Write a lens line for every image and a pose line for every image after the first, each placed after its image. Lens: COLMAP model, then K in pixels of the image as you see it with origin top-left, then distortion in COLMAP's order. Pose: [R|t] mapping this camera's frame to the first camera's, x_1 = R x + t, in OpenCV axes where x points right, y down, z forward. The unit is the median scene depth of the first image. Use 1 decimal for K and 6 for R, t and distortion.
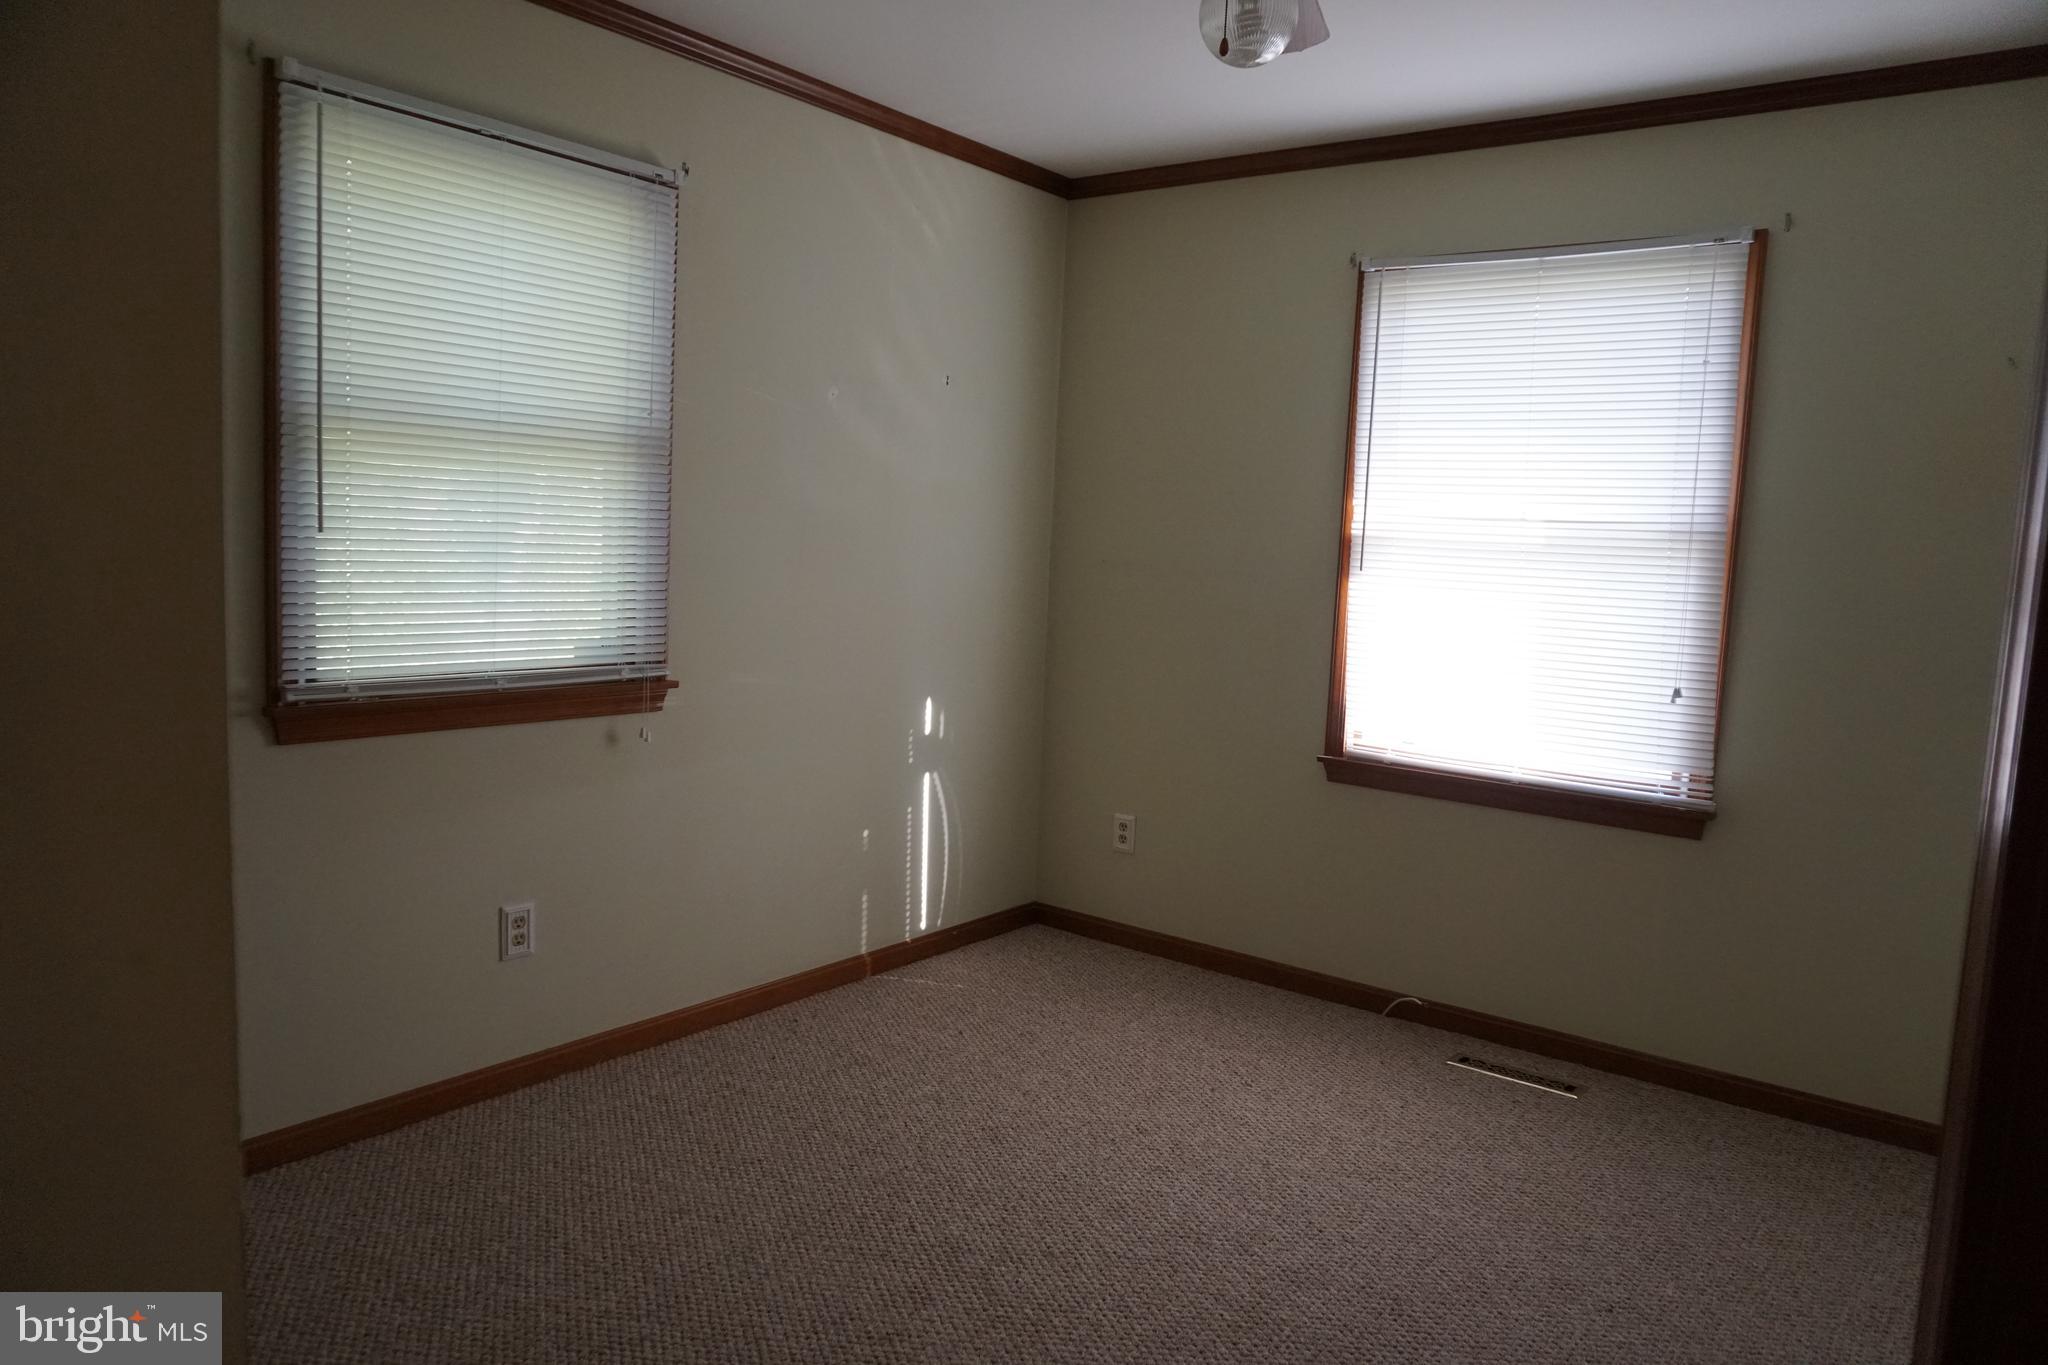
lens RADIAL K [[1366.6, 0, 1034.0], [0, 1366.6, 681.1], [0, 0, 1]] dist [-0.057297, 0.038704]
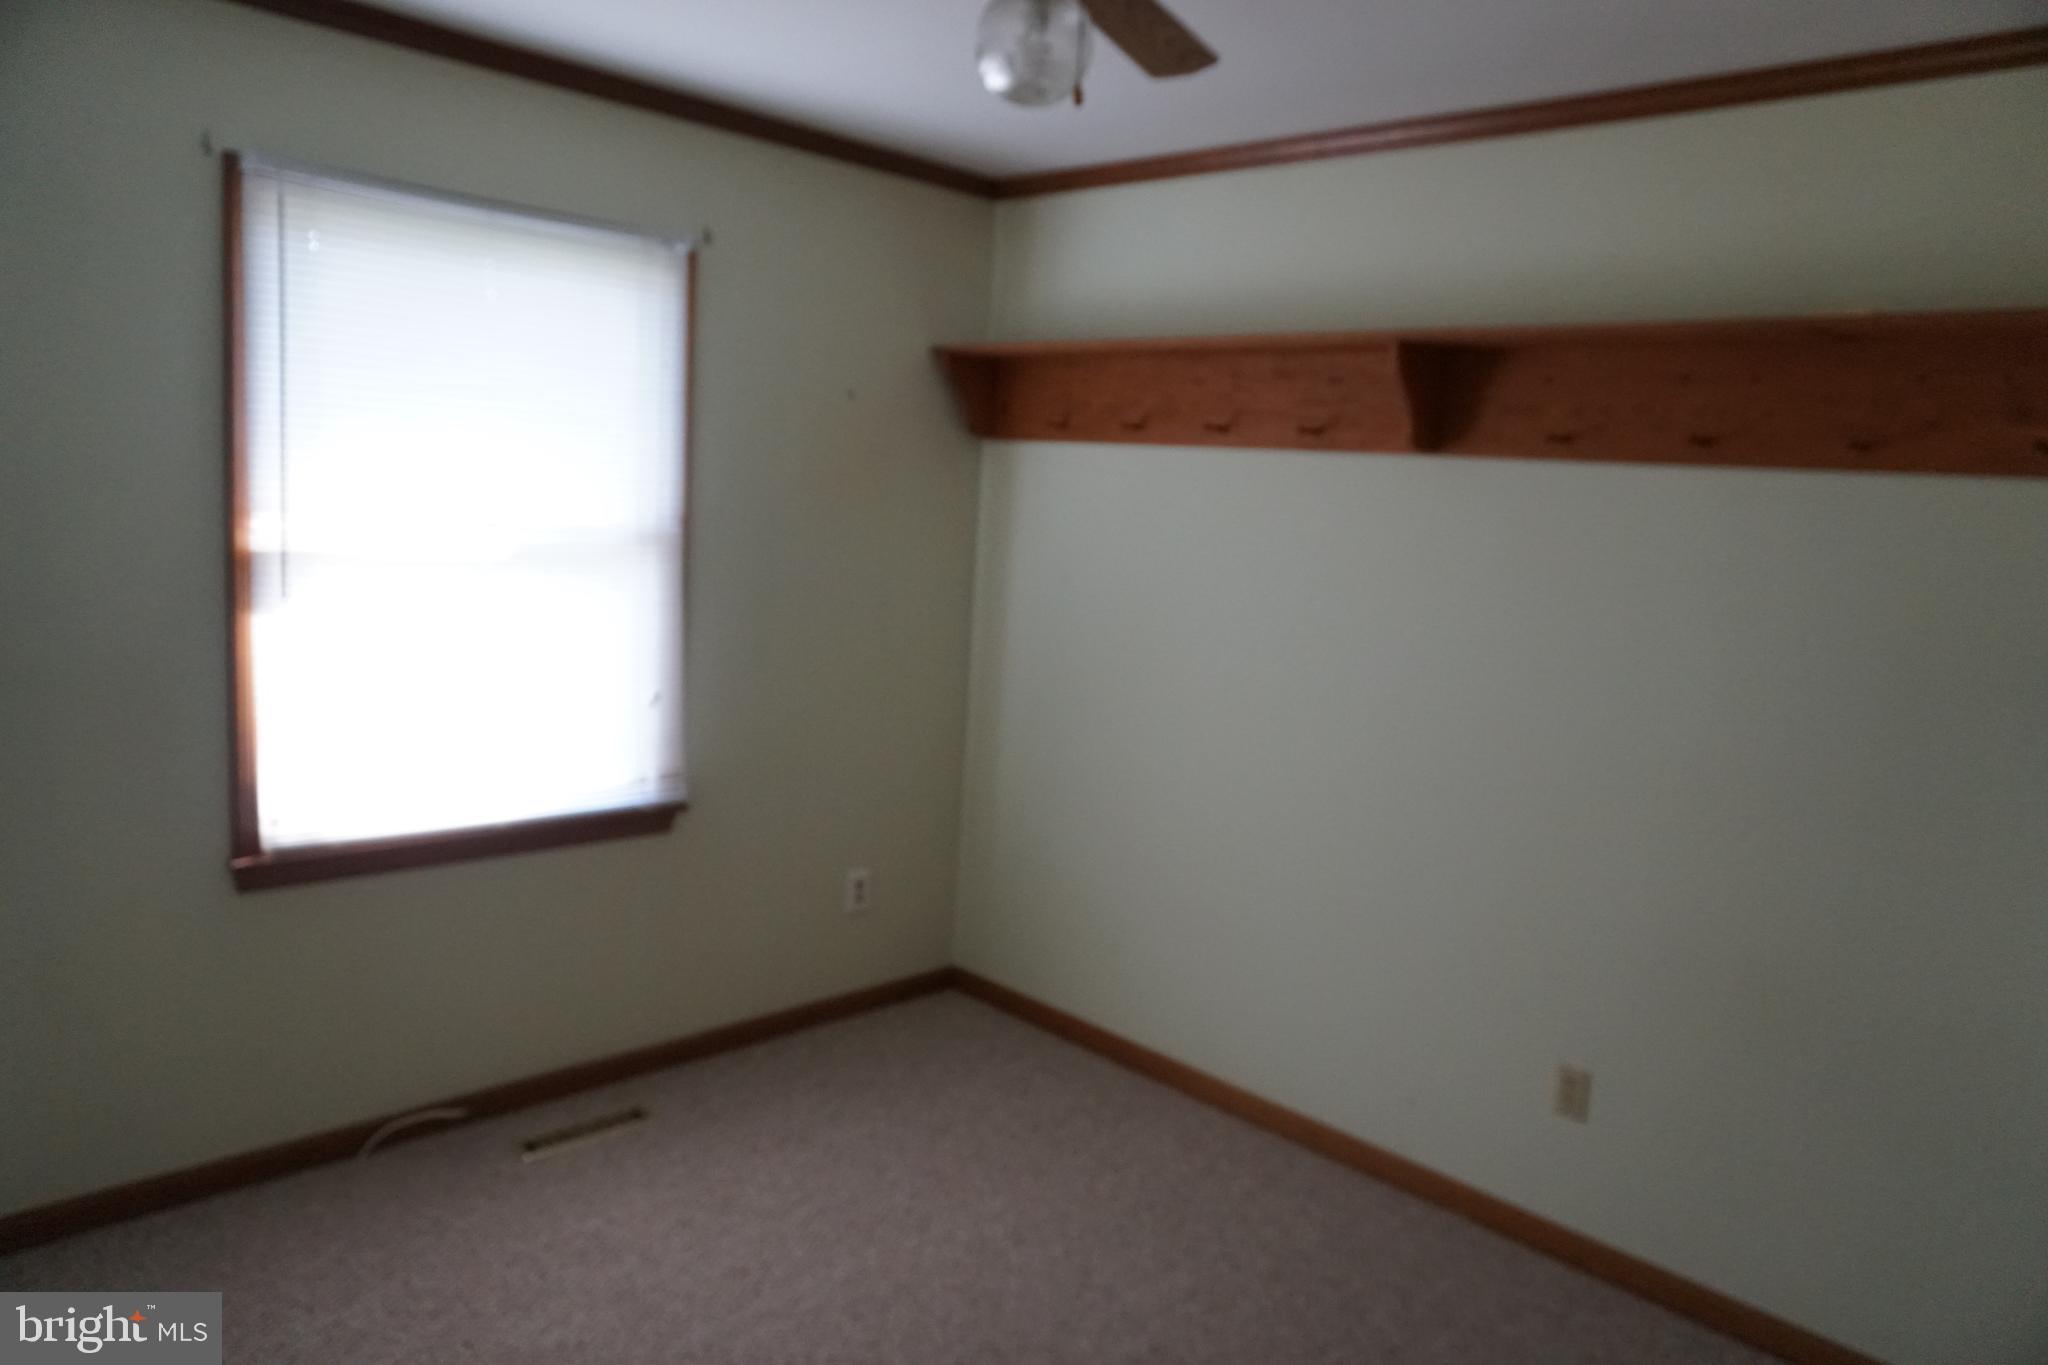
lens RADIAL K [[1366.6, 0, 1034.0], [0, 1366.6, 681.1], [0, 0, 1]] dist [-0.057297, 0.038704]
pose [[0.128123, -0.172030, 0.976724, -0.444853], [0.048138, 0.984759, 0.167131, -0.148908], [-0.990589, 0.025604, 0.134451, 0.551144]]
